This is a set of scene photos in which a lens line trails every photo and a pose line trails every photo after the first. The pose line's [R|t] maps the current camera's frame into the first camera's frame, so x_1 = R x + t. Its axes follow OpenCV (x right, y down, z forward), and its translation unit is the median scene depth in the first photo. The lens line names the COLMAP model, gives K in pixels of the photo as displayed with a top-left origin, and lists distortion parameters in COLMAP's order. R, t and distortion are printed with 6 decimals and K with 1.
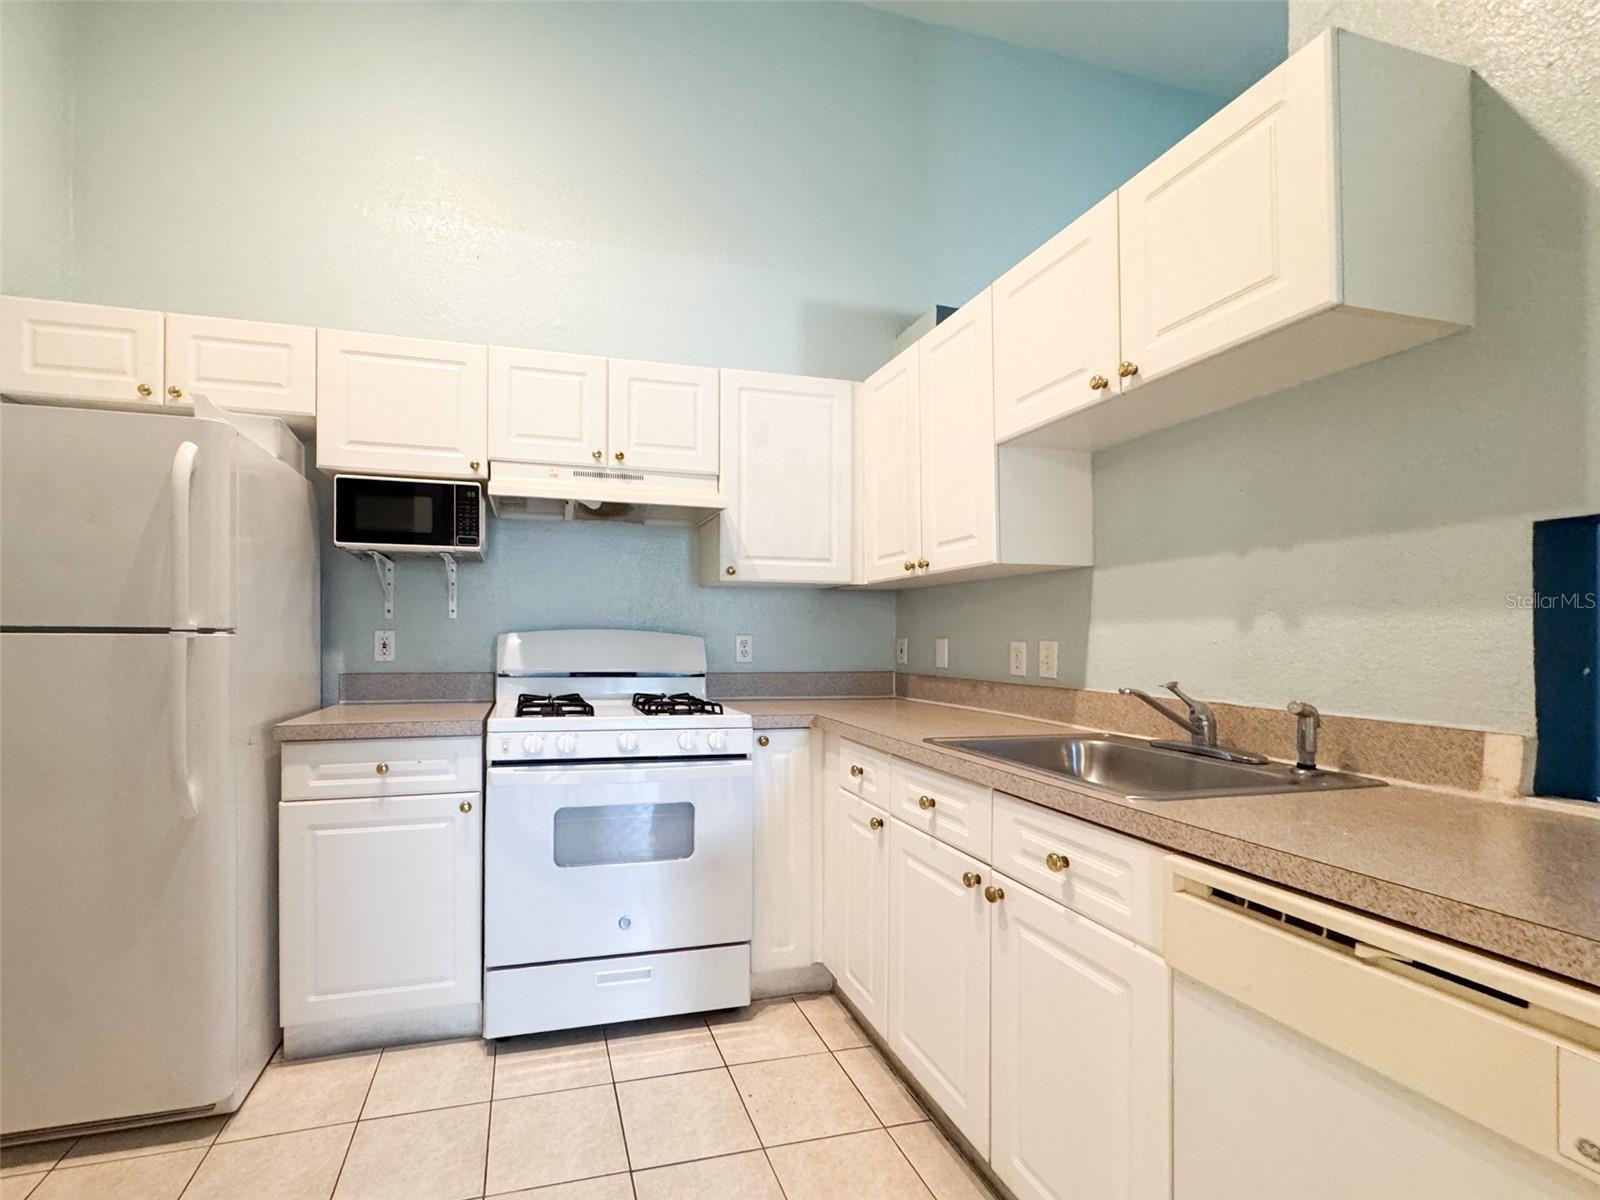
lens RADIAL K [[823.3, 0, 795.0], [0, 823.3, 637.6], [0, 0, 1]] dist [0.001464, 0.000479]
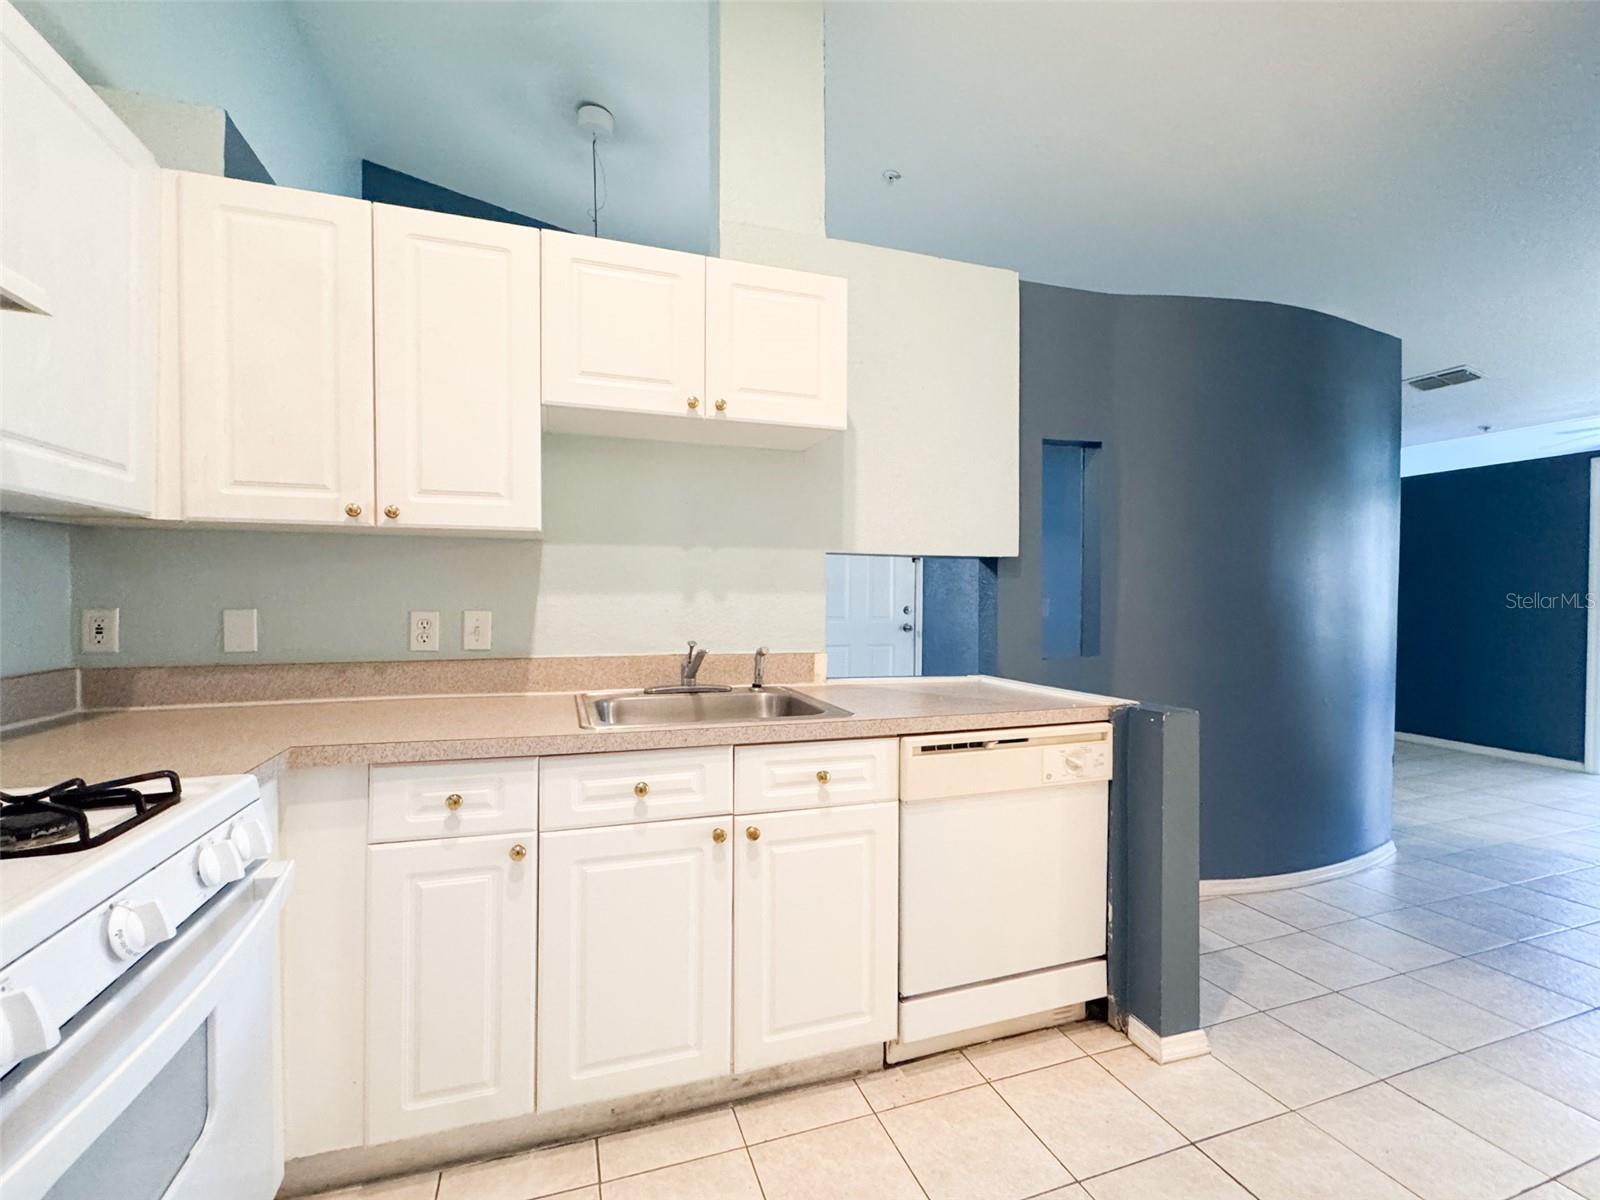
lens RADIAL K [[660.0, 0, 800.0], [0, 660.0, 600.0], [0, 0, 1]] dist [0.000135, 0.000163]
pose [[-0.063968, -0.013248, 0.997864, -0.516915], [-0.011174, 0.999859, 0.012558, -0.023966], [-0.997889, -0.010347, -0.064107, 0.741065]]
